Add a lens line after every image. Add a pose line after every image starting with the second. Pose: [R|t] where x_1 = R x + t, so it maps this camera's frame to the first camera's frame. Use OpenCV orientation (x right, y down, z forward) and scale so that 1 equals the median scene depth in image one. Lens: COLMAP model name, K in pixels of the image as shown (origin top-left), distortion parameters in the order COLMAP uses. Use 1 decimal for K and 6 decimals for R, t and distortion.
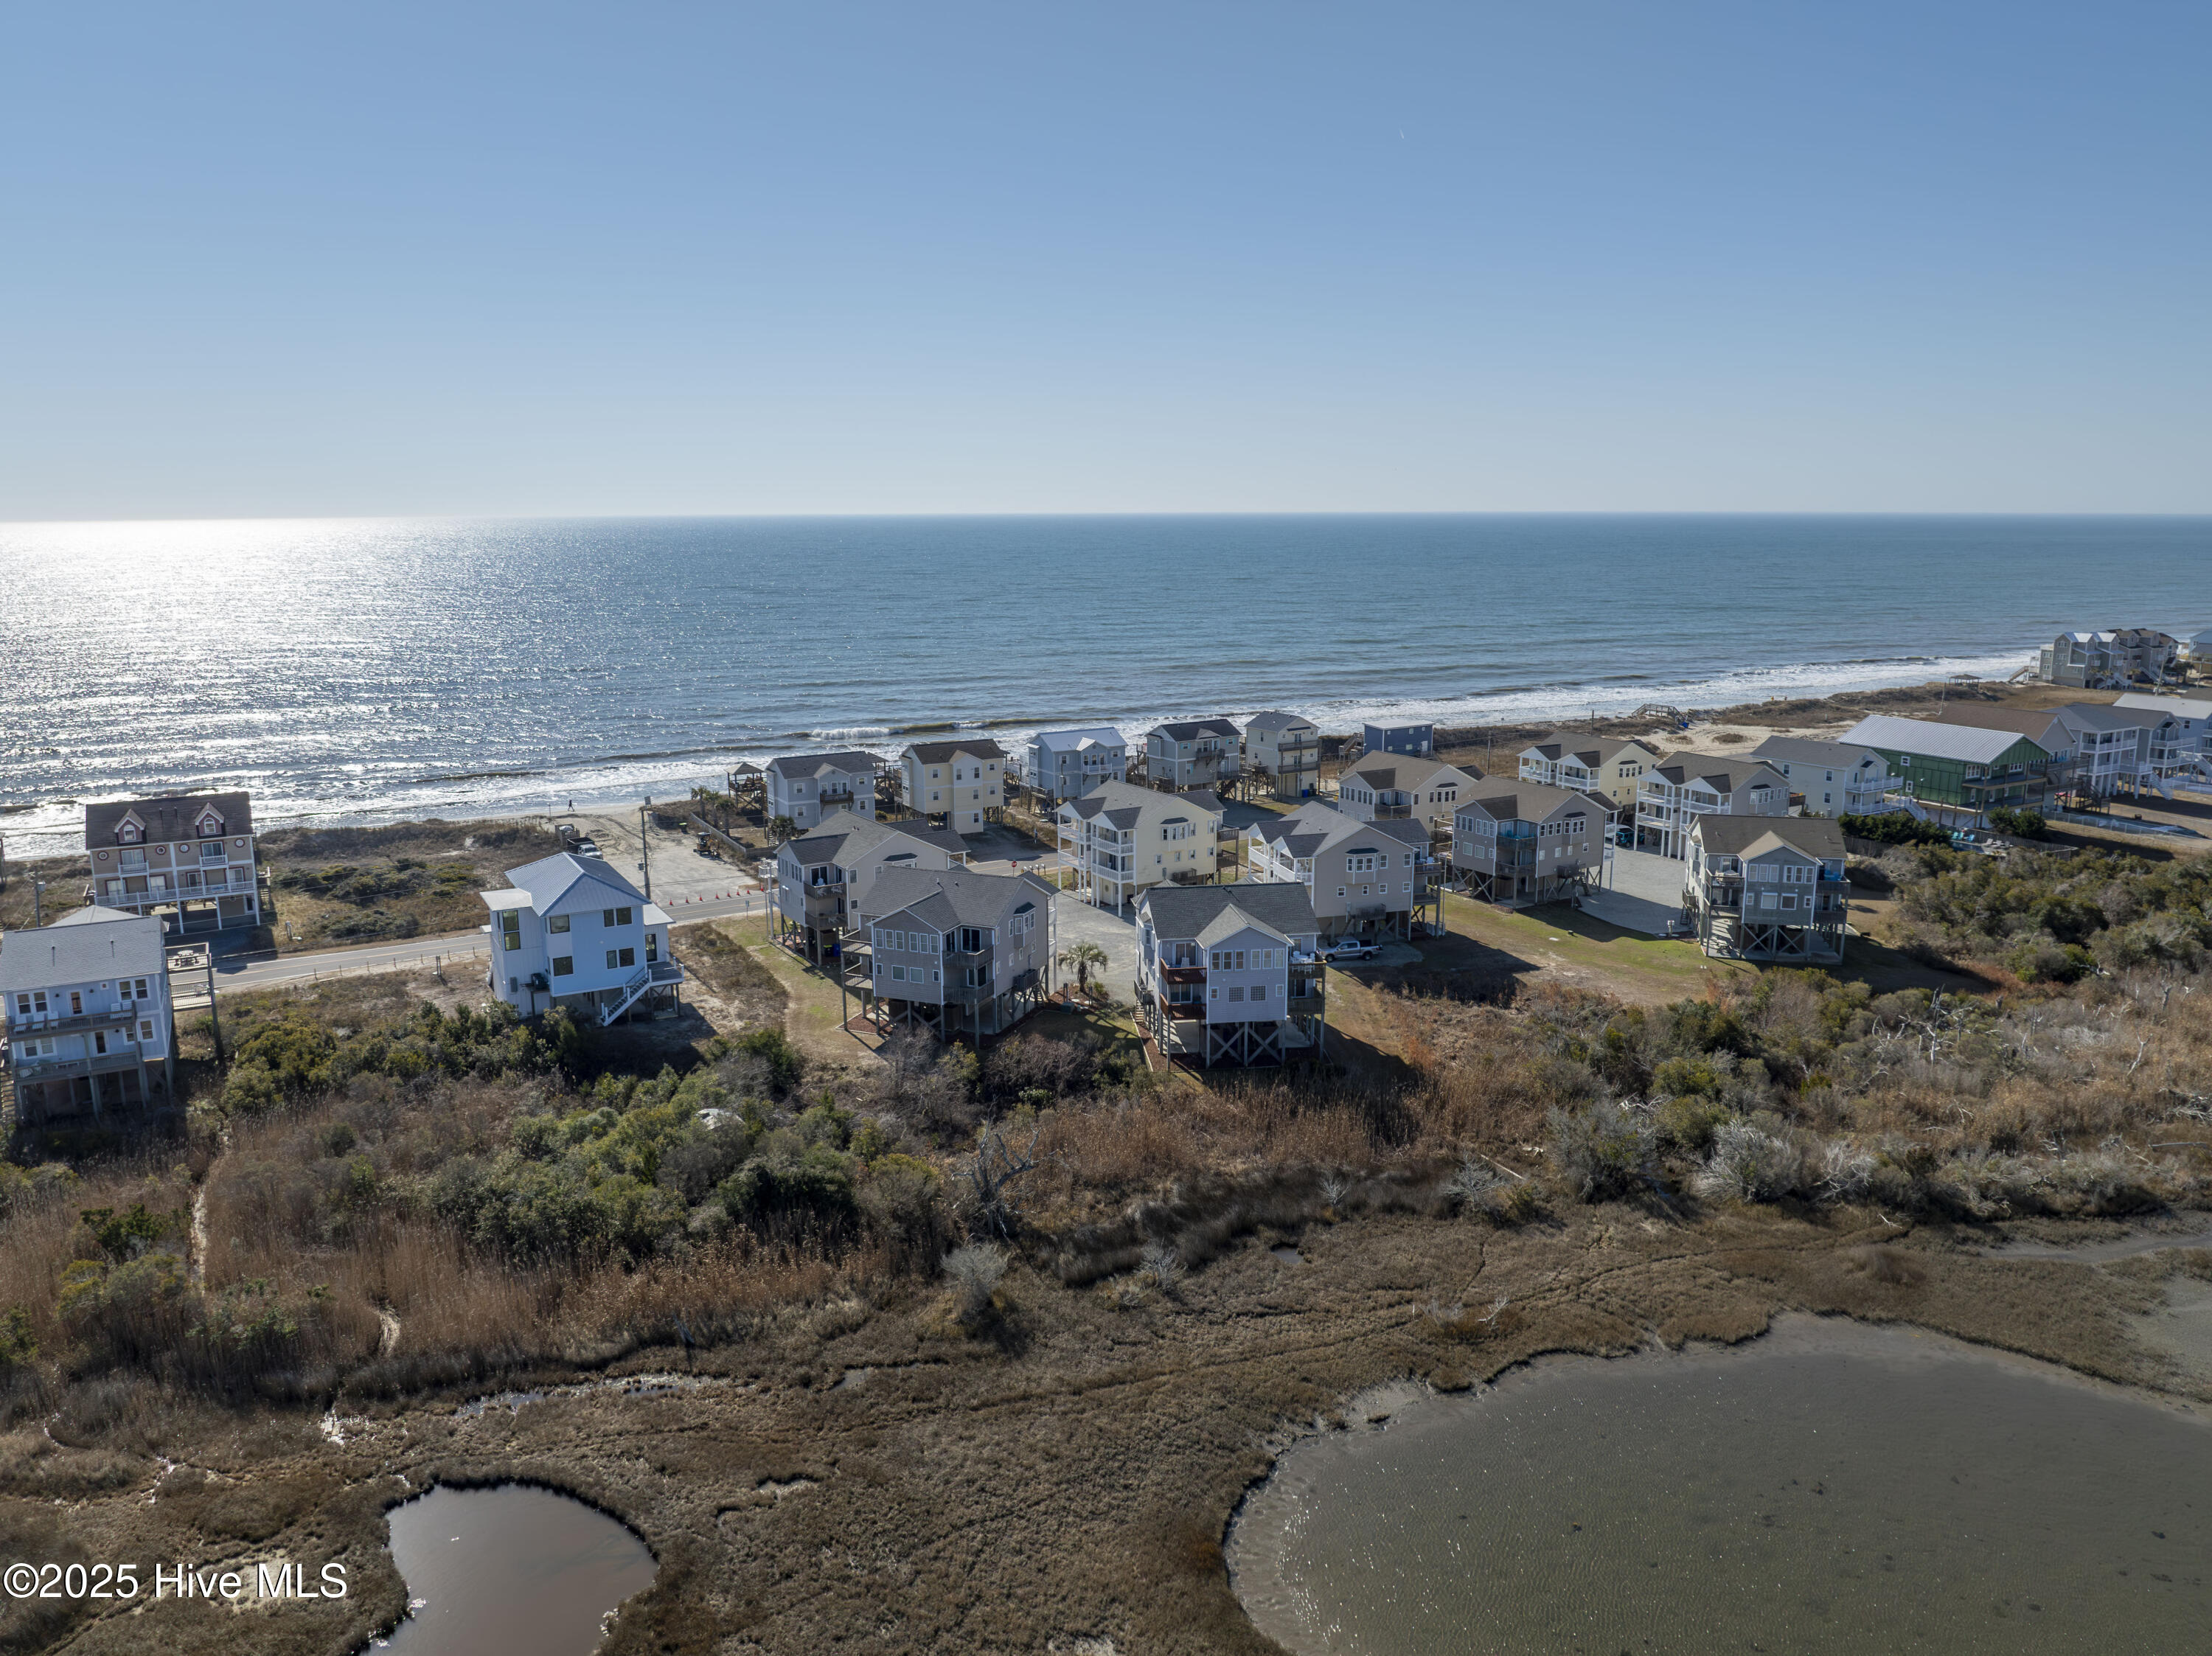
lens RADIAL K [[1583.4, 0, 1102.8], [0, 1583.4, 801.8], [0, 0, 1]] dist [-0.042566, -0.003609]
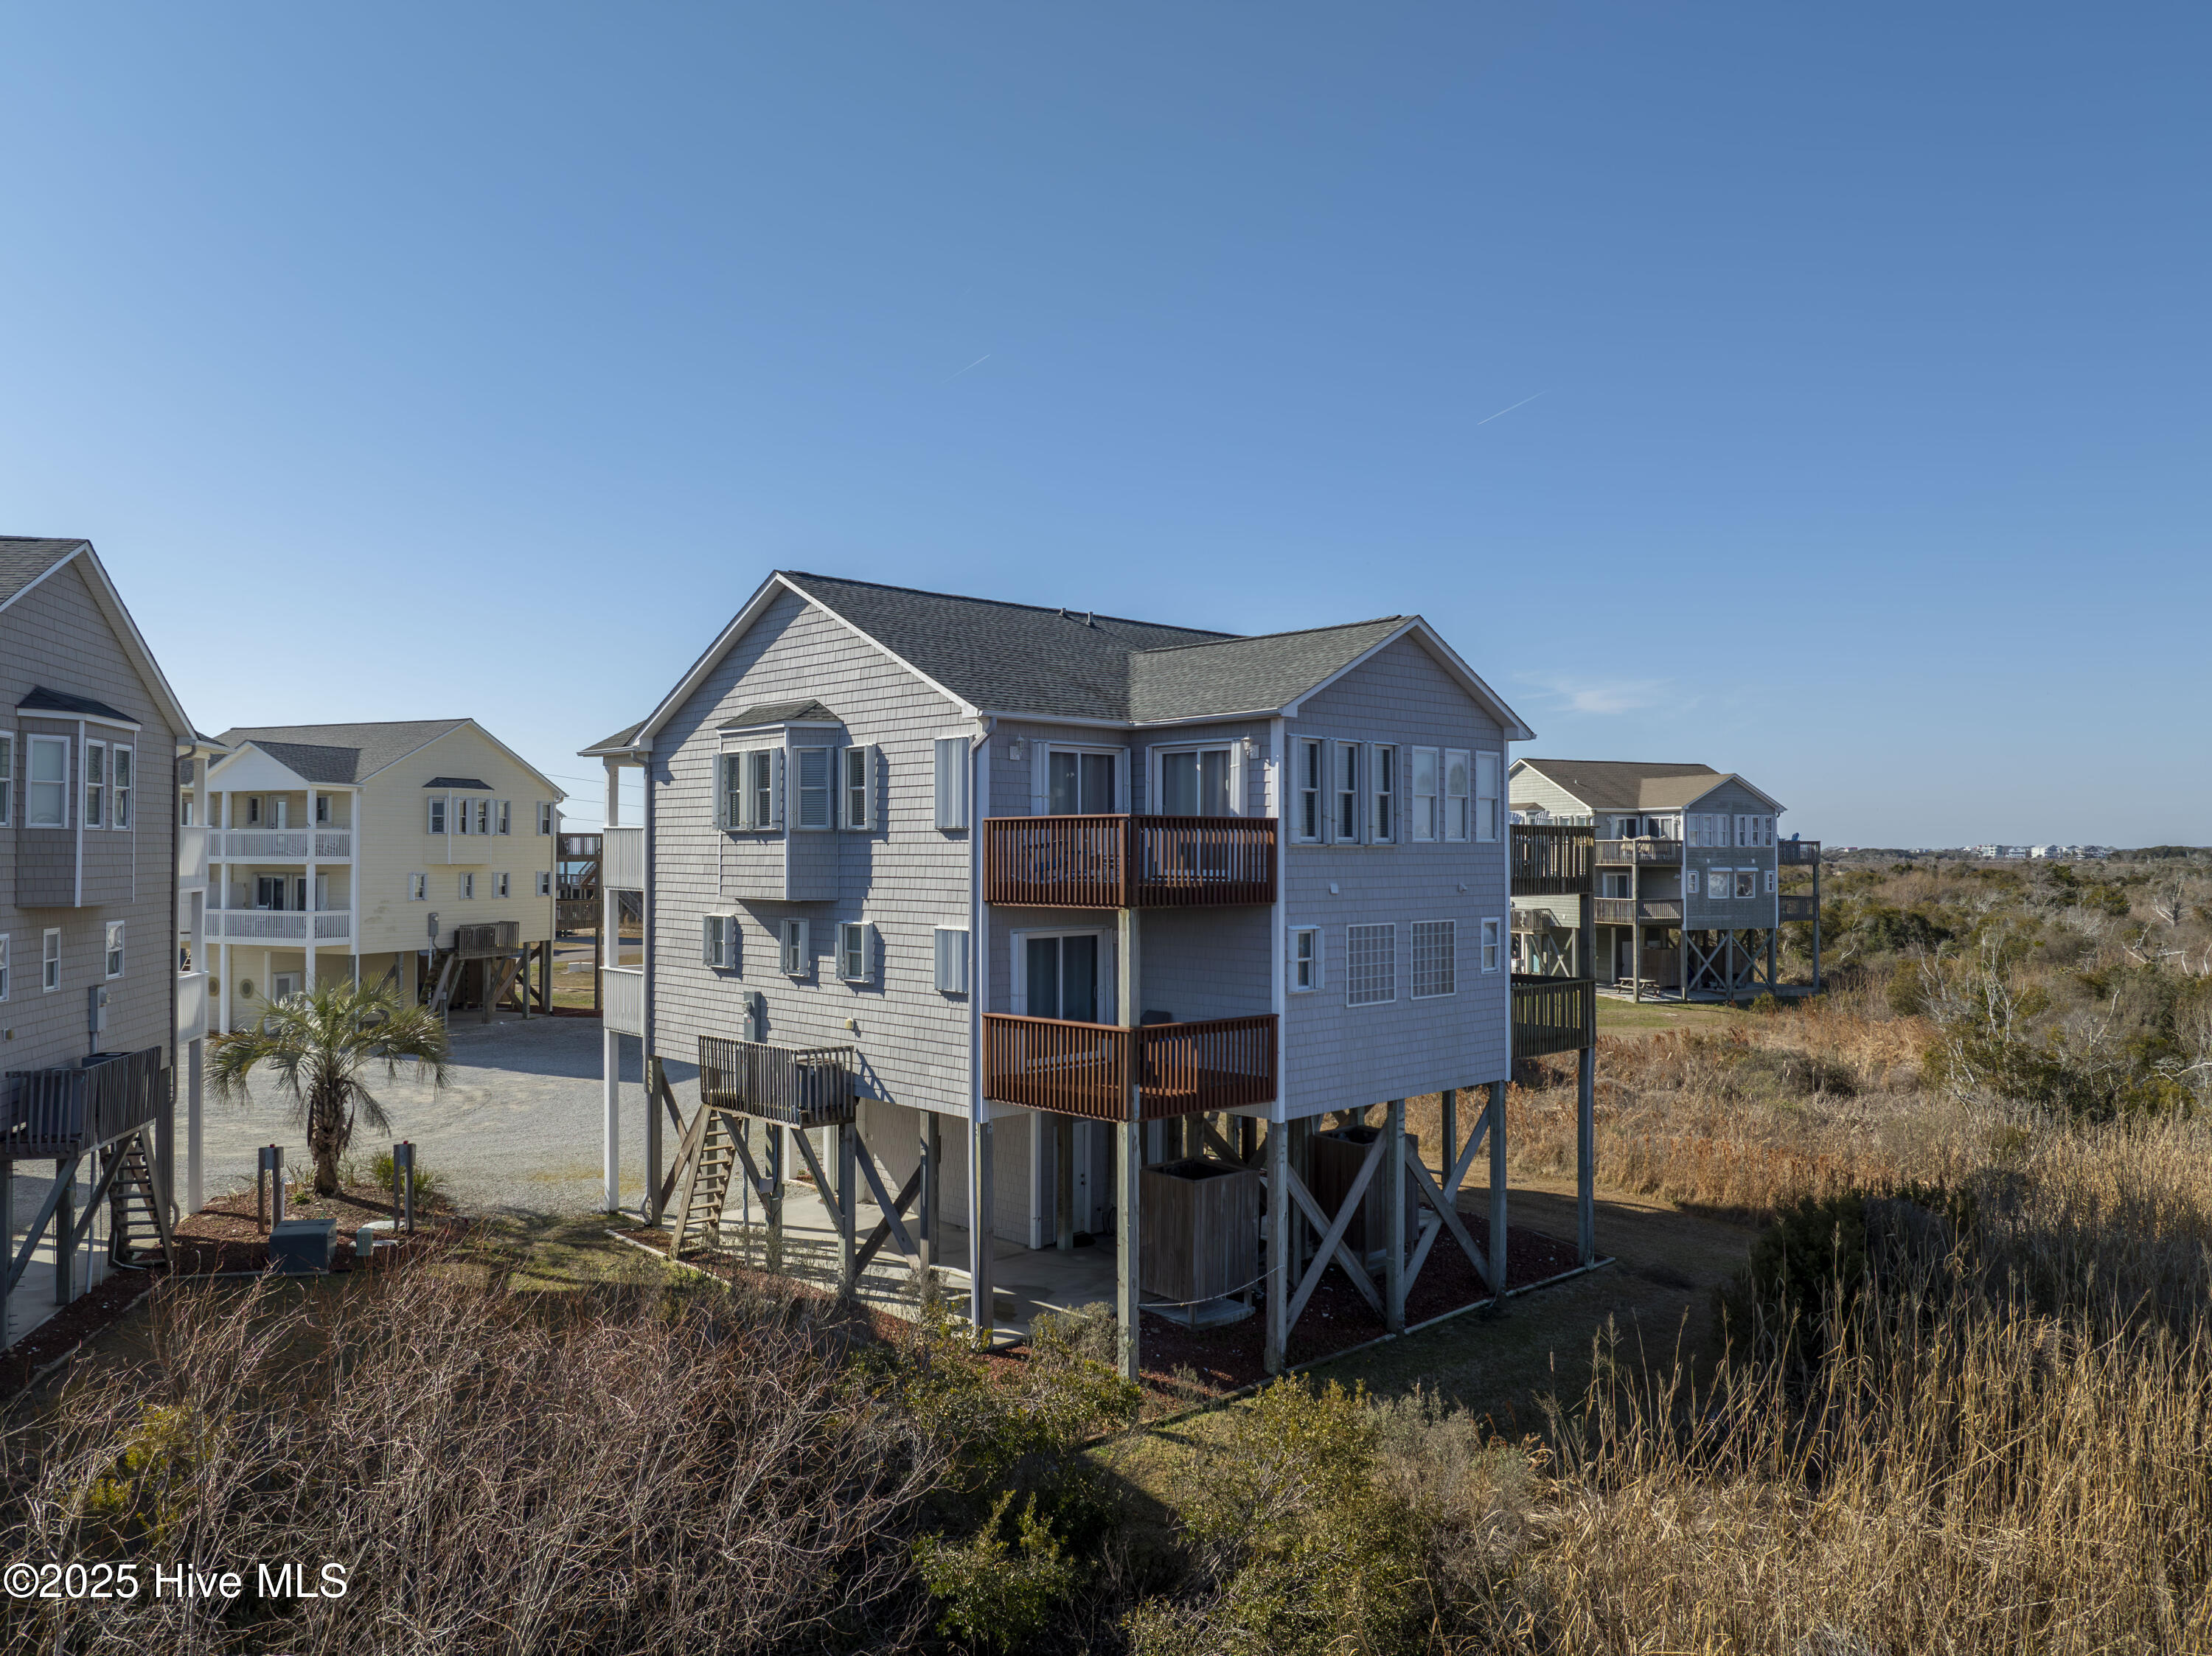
lens RADIAL K [[1571.6, 0, 1114.0], [0, 1571.6, 828.2], [0, 0, 1]] dist [-0.022894, -0.031276]
pose [[0.809059, 0.011142, 0.587621, -0.057155], [0.104632, 0.981118, -0.162665, 0.121998], [-0.578338, 0.193089, 0.792617, 0.776599]]
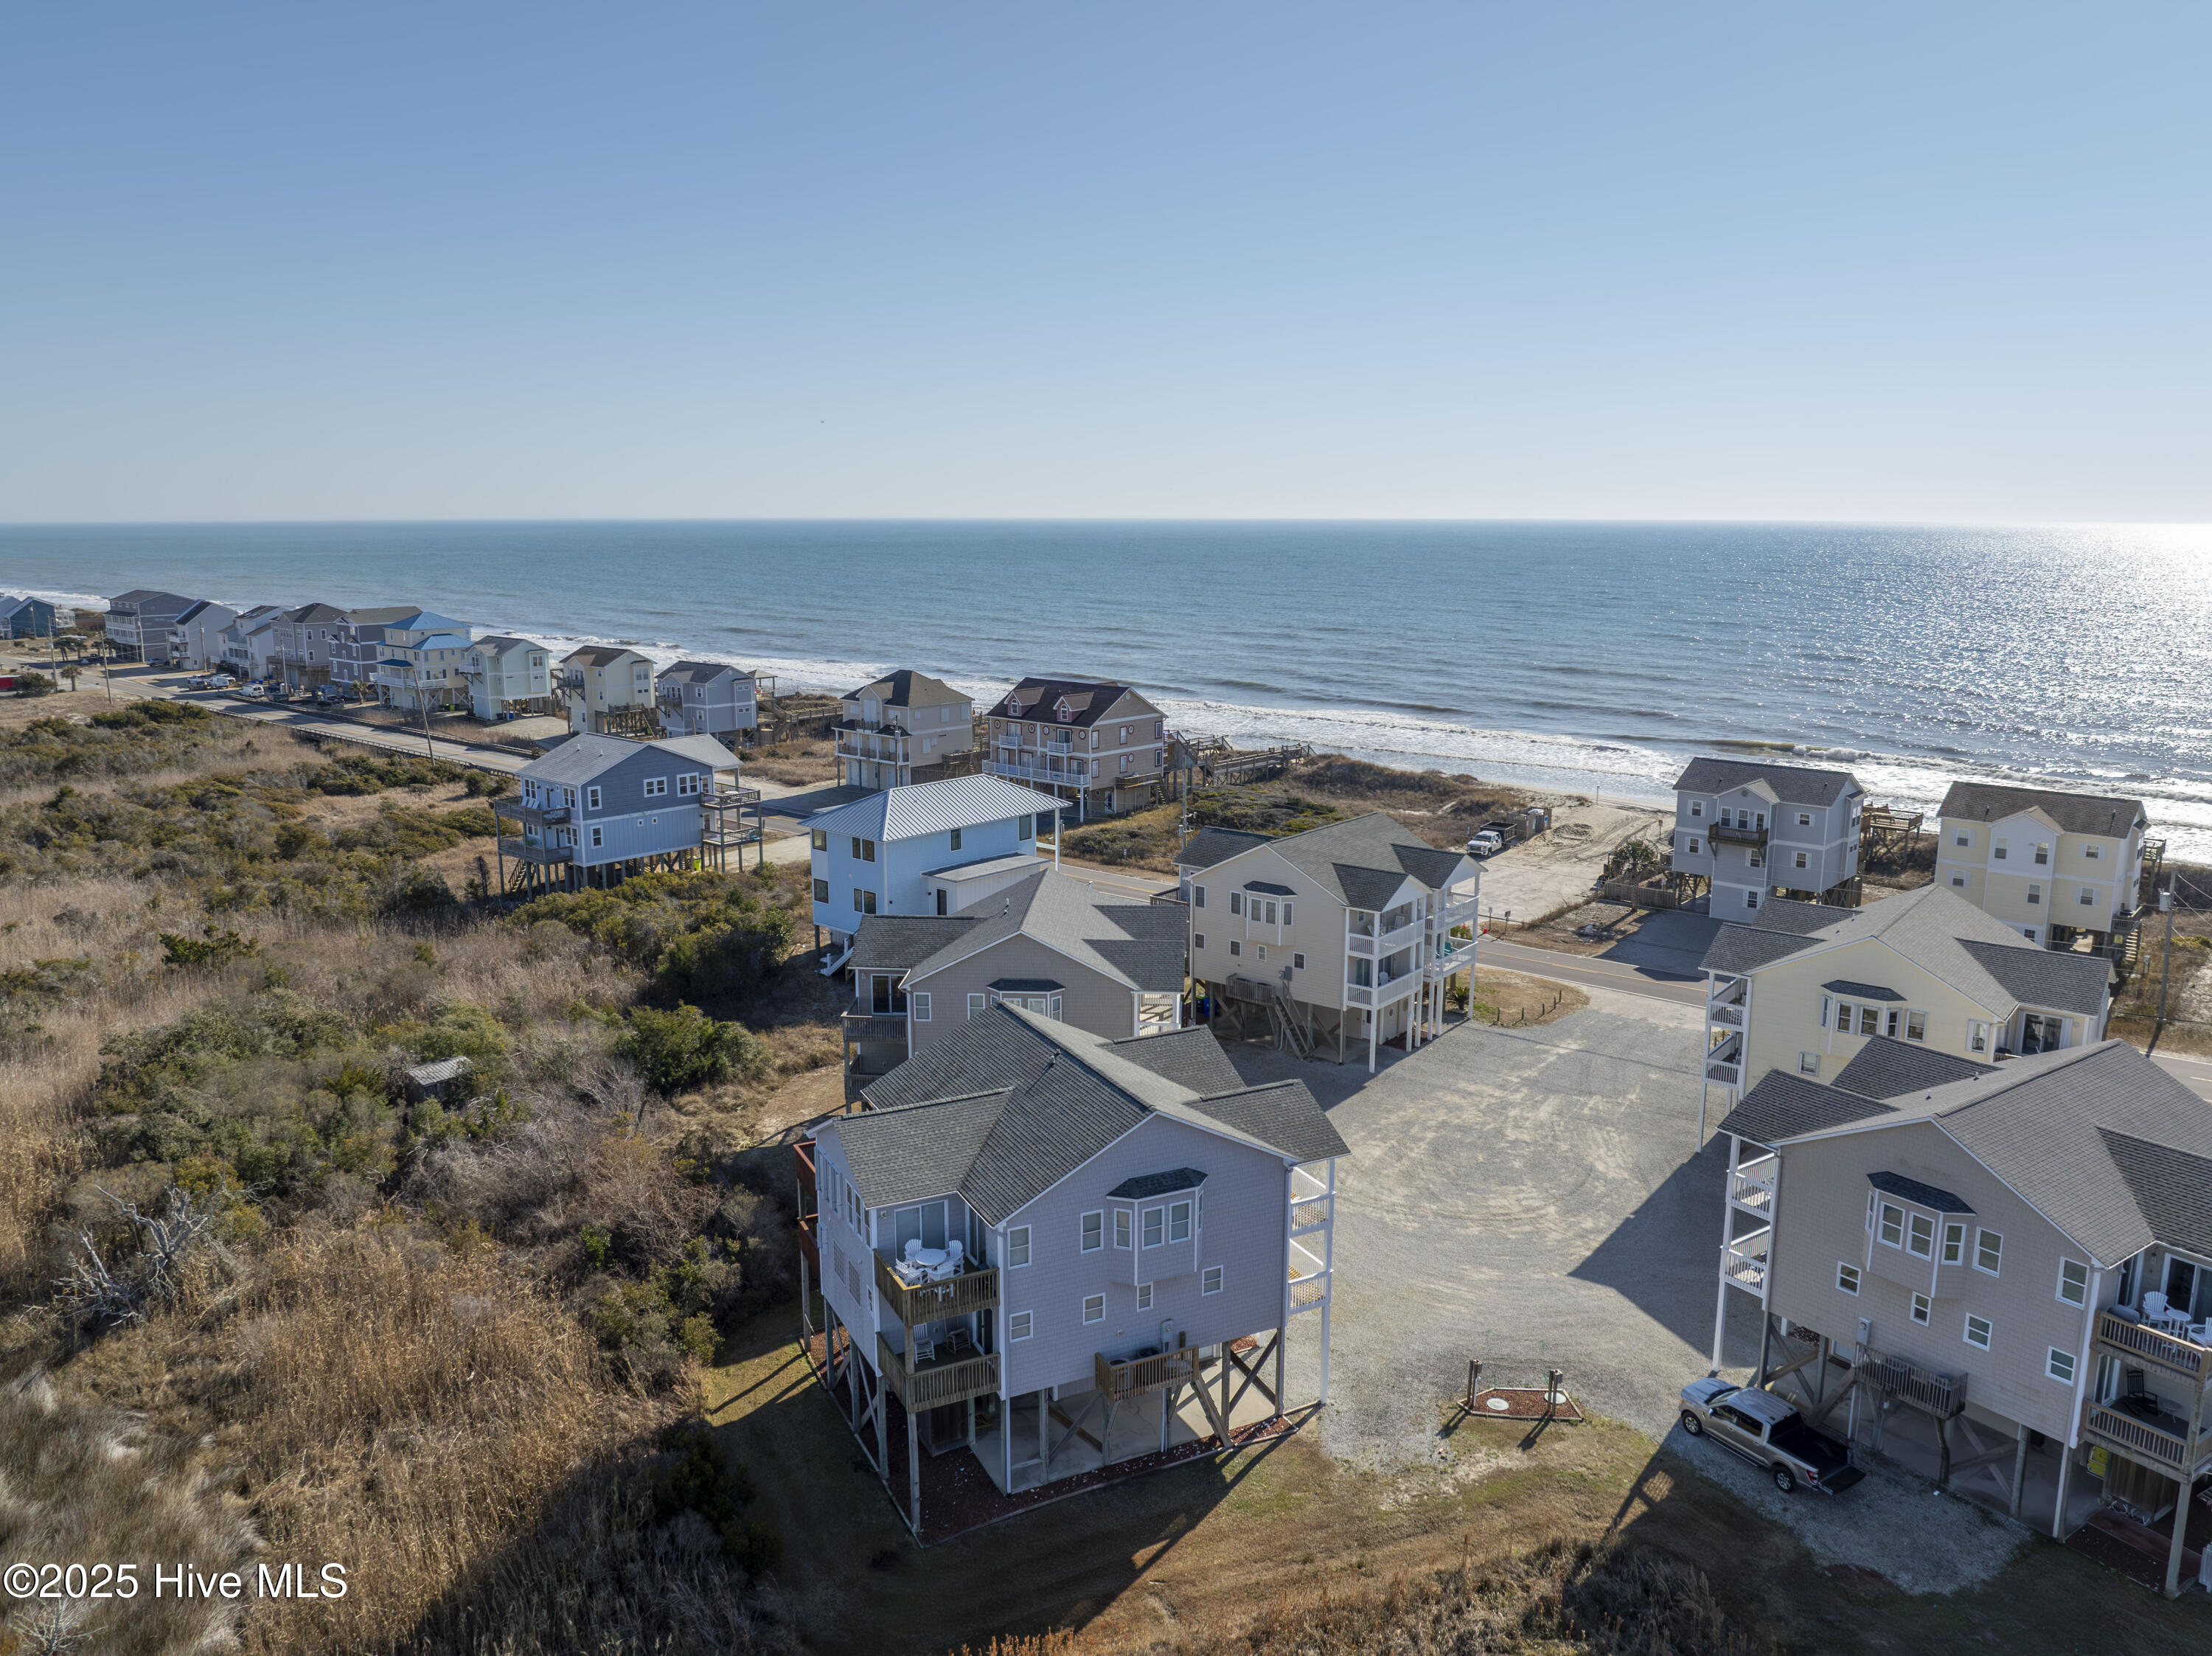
lens RADIAL K [[1562.1, 0, 1111.4], [0, 1562.1, 824.3], [0, 0, 1]] dist [-0.038036, 0.000944]
pose [[0.325707, 0.185151, -0.927165, 0.449692], [-0.172741, 0.975785, 0.134178, -0.066017], [0.929557, 0.116457, 0.349803, 0.820527]]
